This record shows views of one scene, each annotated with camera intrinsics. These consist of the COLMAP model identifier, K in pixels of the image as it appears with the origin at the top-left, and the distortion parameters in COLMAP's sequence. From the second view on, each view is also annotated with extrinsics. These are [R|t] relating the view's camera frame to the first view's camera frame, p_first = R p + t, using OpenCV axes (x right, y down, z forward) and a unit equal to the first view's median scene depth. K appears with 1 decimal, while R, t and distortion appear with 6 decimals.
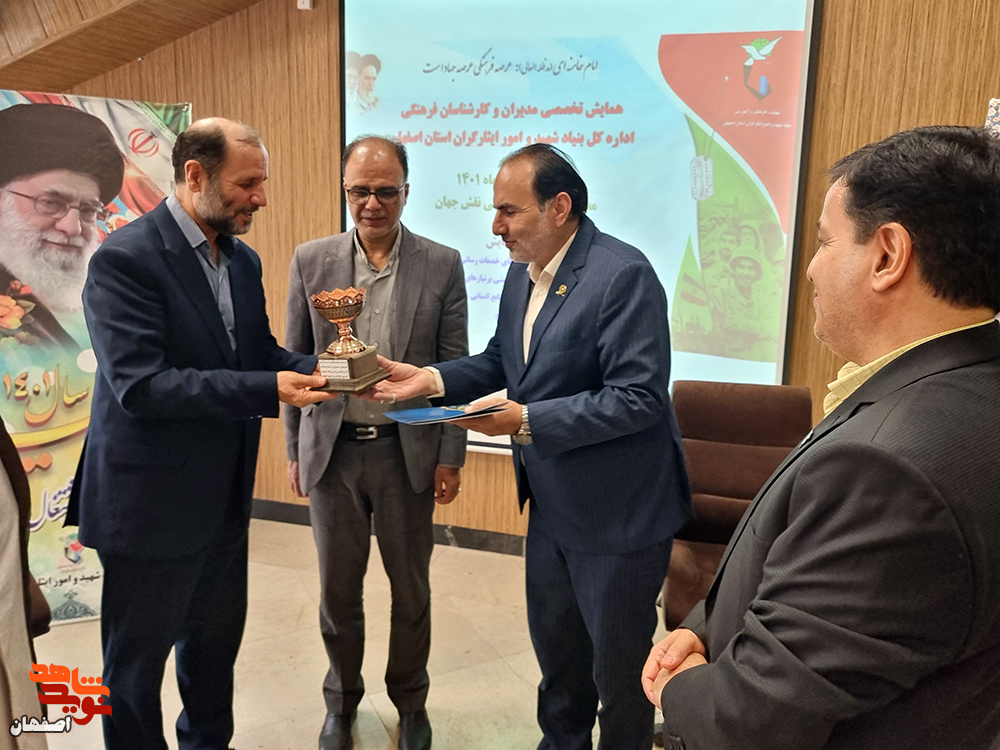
lens RADIAL K [[798.6, 0, 522.1], [0, 798.6, 323.1], [0, 0, 1]] dist [0.060937, -0.062804]
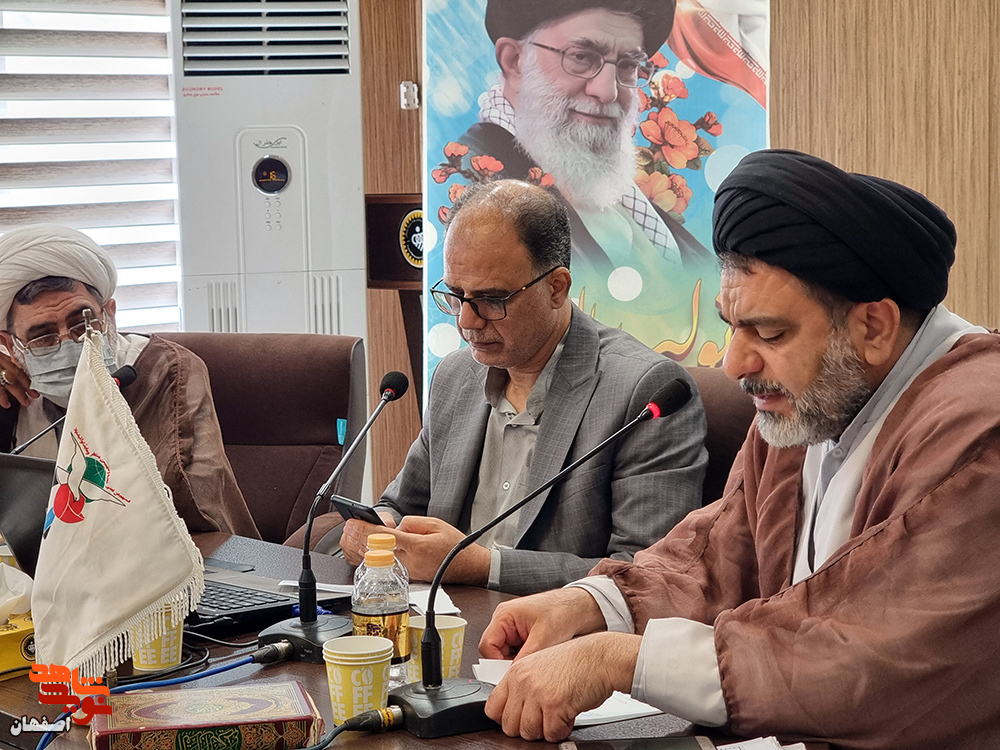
lens RADIAL K [[2020.2, 0, 500.0], [0, 2020.2, 375.0], [0, 0, 1]] dist [-0.029823, 0.446702]
pose [[0.855313, 0.005371, -0.518084, 0.254379], [-0.030924, 0.998693, -0.040700, 0.191144], [0.517189, 0.050832, 0.854361, -0.495253]]
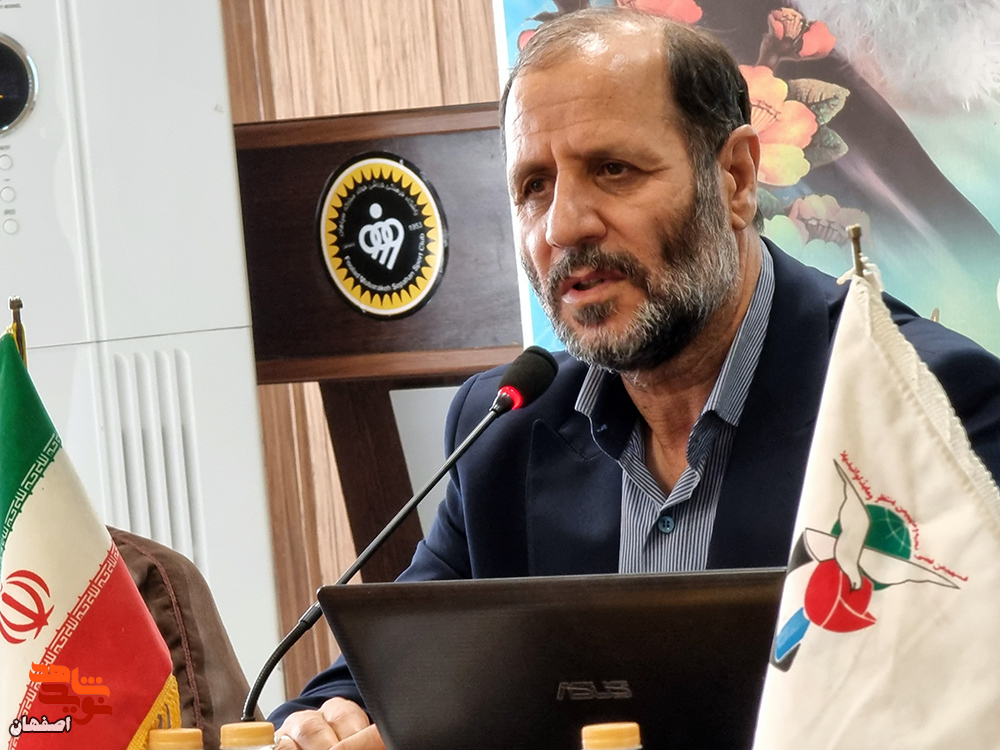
lens RADIAL K [[7363.3, 0, 499.9], [0, 7363.3, 523.8], [0, 0, 1]] dist [0.828650, 7.975704]
pose [[0.915108, -0.086651, -0.393789, 0.238069], [0.056322, 0.994531, -0.087957, 0.313656], [0.399257, 0.058311, 0.914983, -1.229191]]
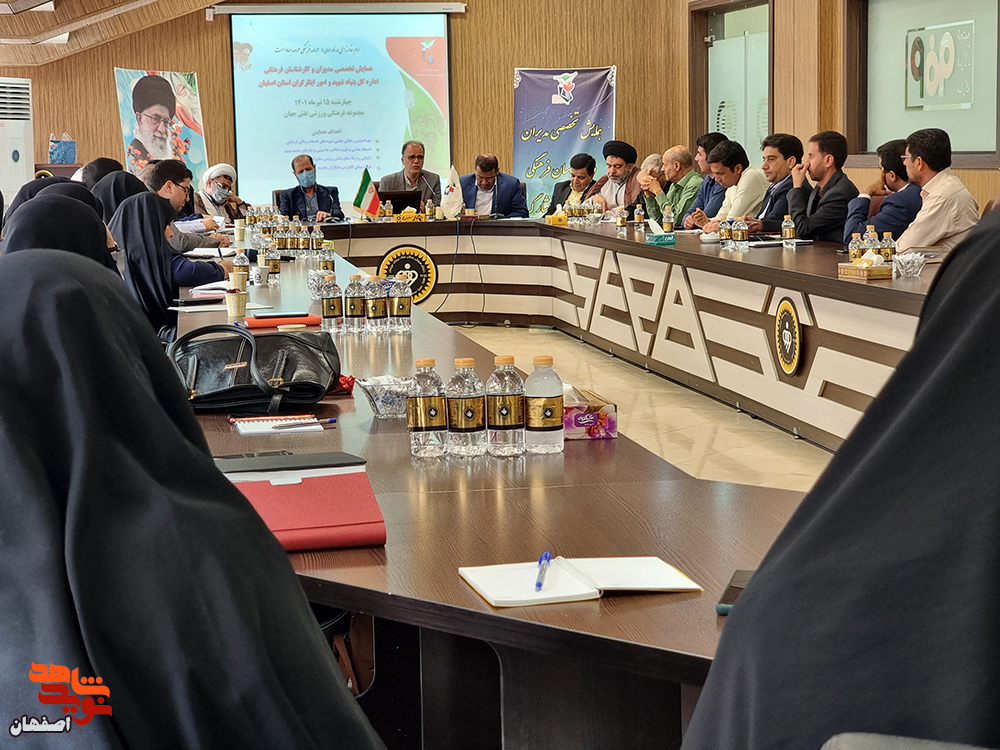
lens RADIAL K [[2020.2, 0, 500.0], [0, 2020.2, 375.0], [0, 0, 1]] dist [-0.029823, 0.446702]
pose [[0.875980, -0.094487, 0.473003, -2.319788], [0.115941, 0.993122, -0.016333, 0.716318], [-0.468206, 0.069147, 0.880910, -4.084017]]
